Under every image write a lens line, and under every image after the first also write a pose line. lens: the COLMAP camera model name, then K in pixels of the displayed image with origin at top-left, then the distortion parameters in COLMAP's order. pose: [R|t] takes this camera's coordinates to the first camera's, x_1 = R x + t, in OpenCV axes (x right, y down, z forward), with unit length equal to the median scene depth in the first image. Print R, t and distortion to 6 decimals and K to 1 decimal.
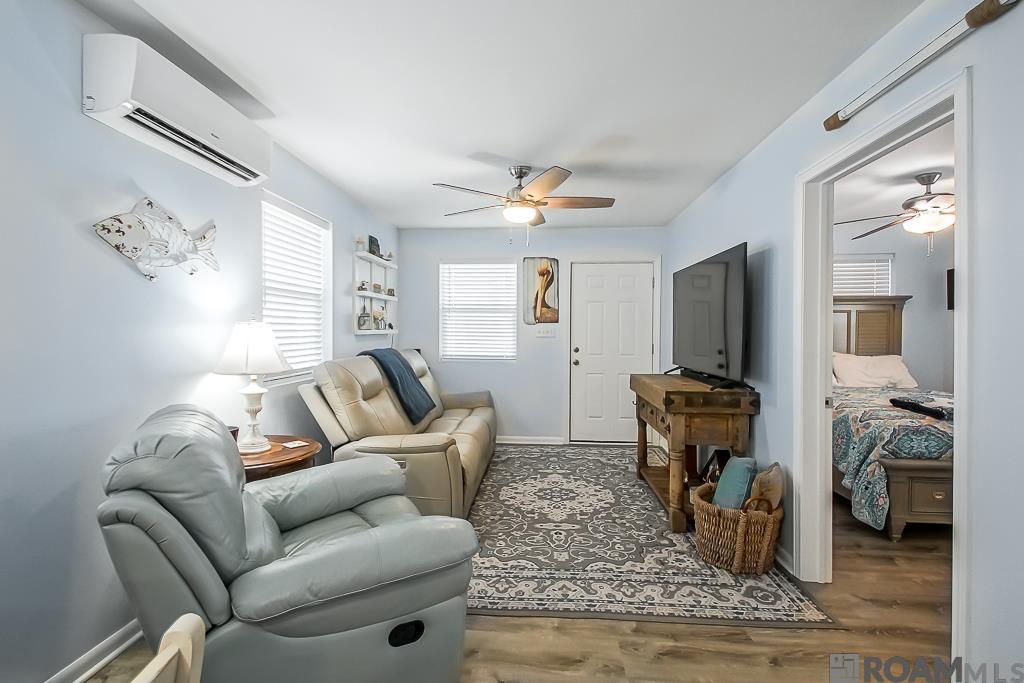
lens RADIAL K [[456.4, 0, 511.8], [0, 456.4, 335.0], [0, 0, 1]] dist [0.002003, -0.000988]
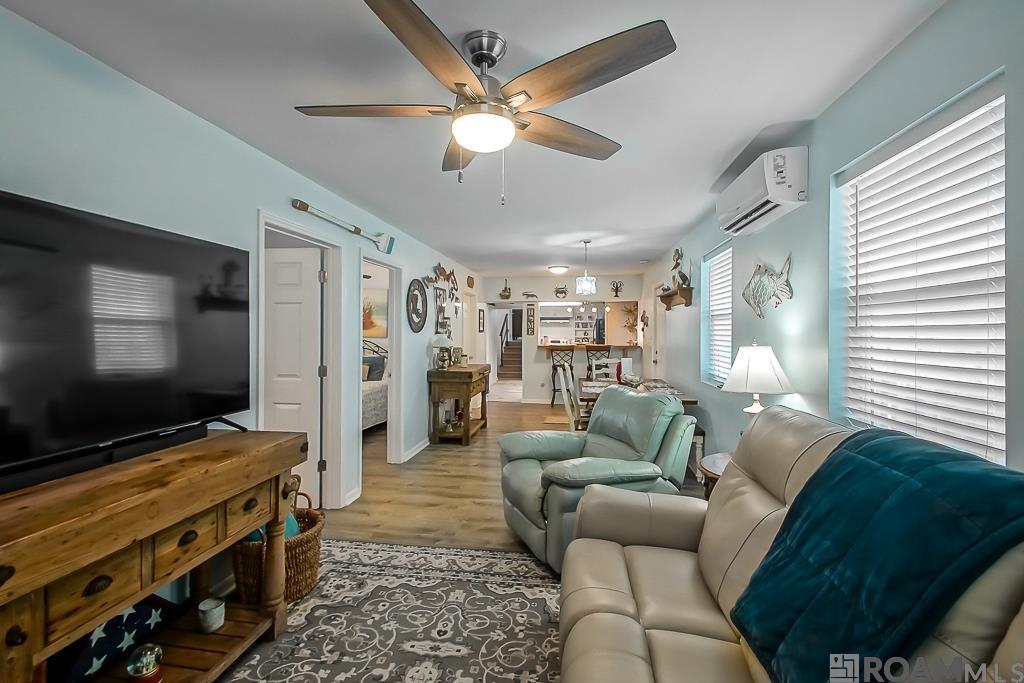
lens RADIAL K [[456.4, 0, 511.8], [0, 456.4, 336.7], [0, 0, 1]] dist [0.002003, -0.000988]
pose [[-0.997260, -0.007980, 0.073542, -0.071445], [-0.006726, 0.999828, 0.017291, -0.062537], [-0.073667, 0.016749, -0.997142, 2.050257]]
